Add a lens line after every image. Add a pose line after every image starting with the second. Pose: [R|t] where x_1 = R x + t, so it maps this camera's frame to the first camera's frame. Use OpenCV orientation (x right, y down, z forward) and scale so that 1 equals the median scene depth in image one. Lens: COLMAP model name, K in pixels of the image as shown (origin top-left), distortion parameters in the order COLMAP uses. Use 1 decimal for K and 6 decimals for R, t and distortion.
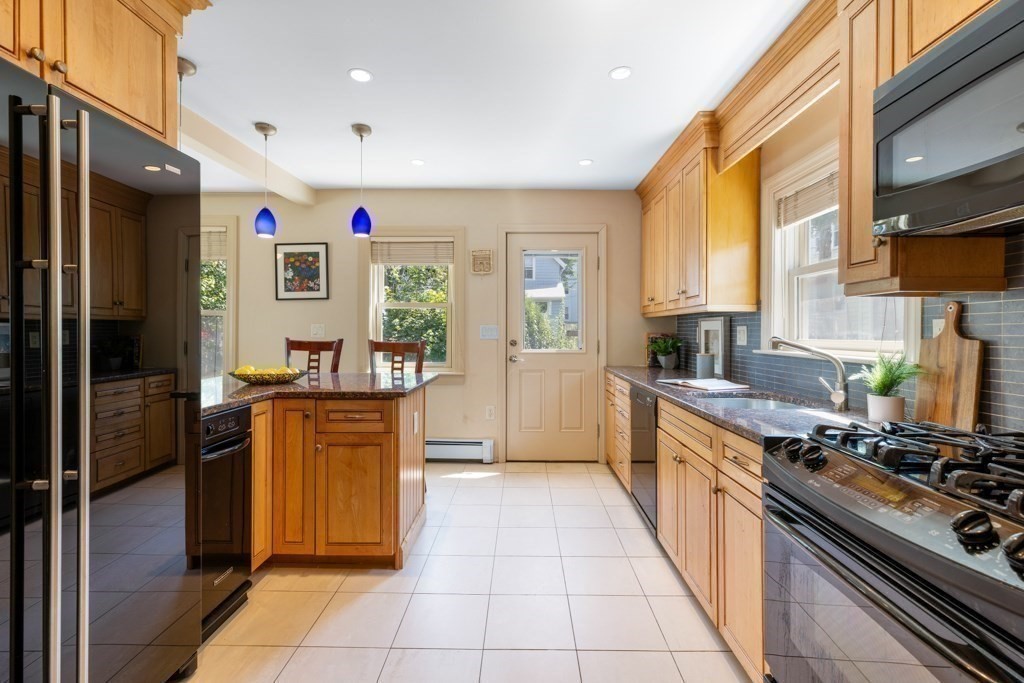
lens RADIAL K [[462.7, 0, 509.2], [0, 462.7, 331.4], [0, 0, 1]] dist [0.005046, -0.000356]
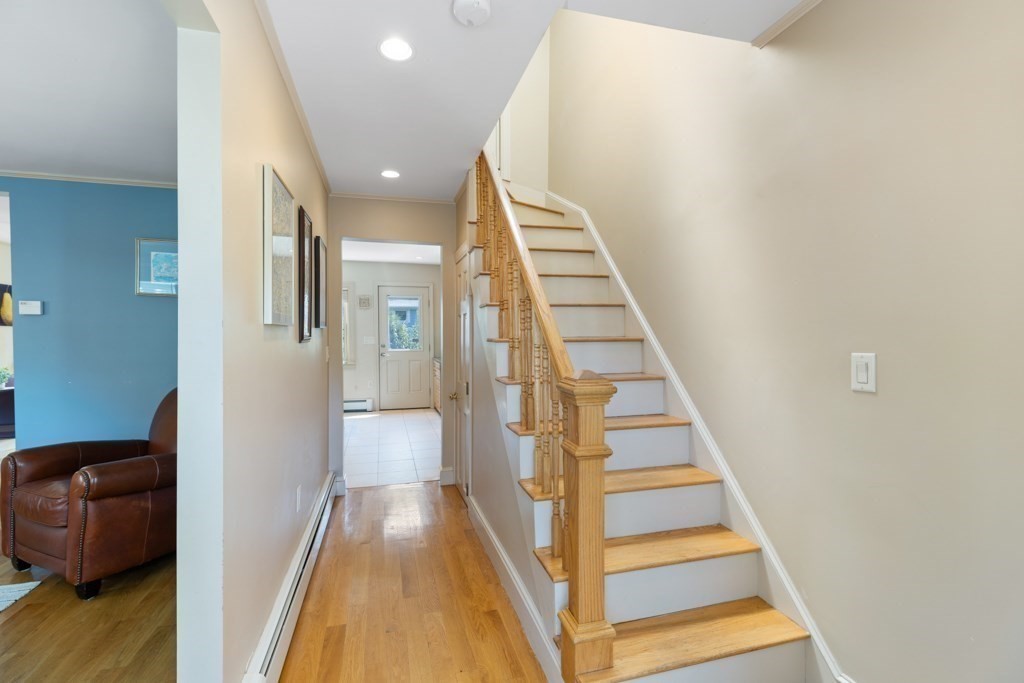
lens RADIAL K [[462.7, 0, 514.1], [0, 462.7, 337.2], [0, 0, 1]] dist [0.005046, -0.000356]
pose [[0.953853, -0.013393, 0.299976, -0.064469], [0.011012, 0.999893, 0.009629, -0.030399], [-0.300073, -0.005882, 0.953898, -1.283859]]
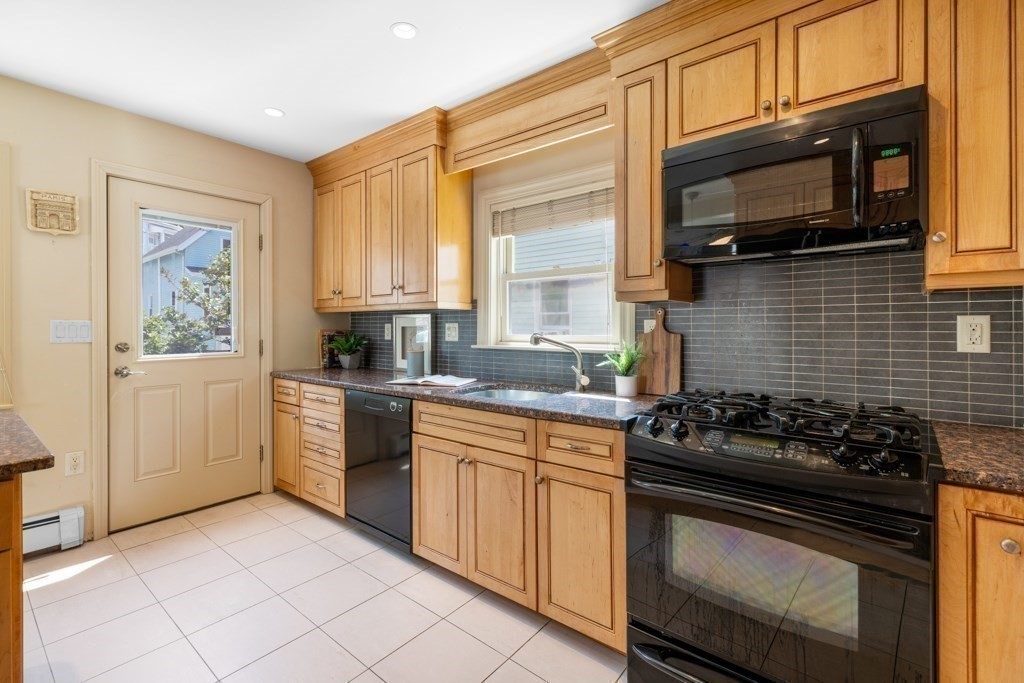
lens RADIAL K [[462.7, 0, 514.4], [0, 462.7, 327.5], [0, 0, 1]] dist [0.005046, -0.000356]
pose [[0.607108, -0.005379, 0.794601, -0.244246], [0.003747, 0.999985, 0.003906, -0.004976], [-0.794610, 0.000607, 0.607119, 0.235251]]
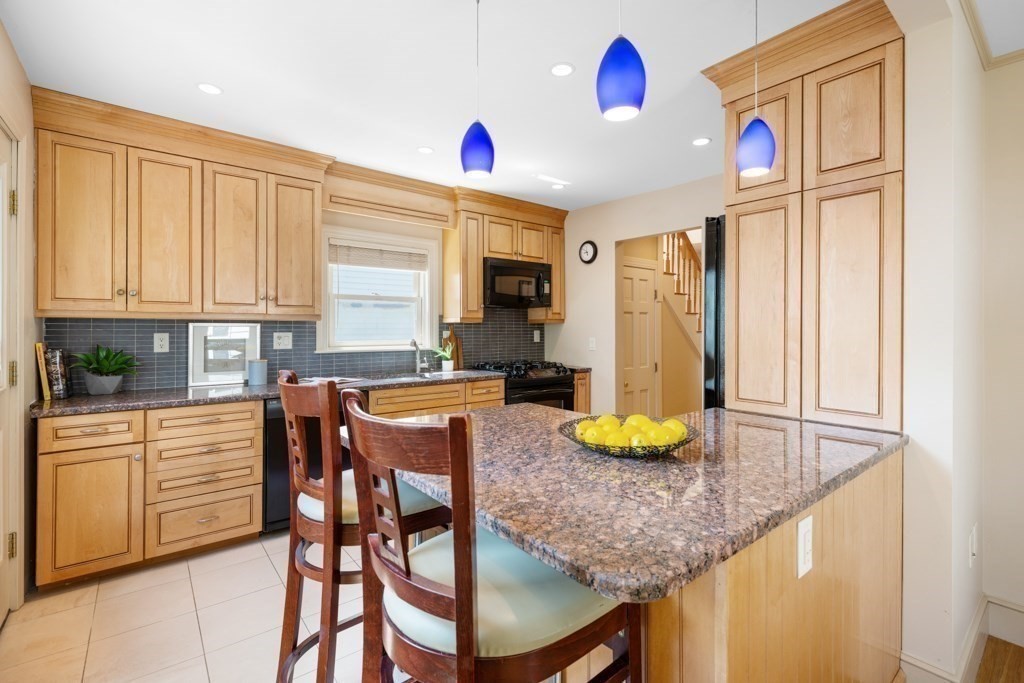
lens RADIAL K [[462.7, 0, 514.4], [0, 462.7, 334.4], [0, 0, 1]] dist [0.005046, -0.000356]
pose [[-0.653399, -0.011802, 0.756921, -0.731842], [-0.000979, 0.999891, 0.014746, -0.023689], [-0.757013, 0.008894, -0.653340, 1.278566]]
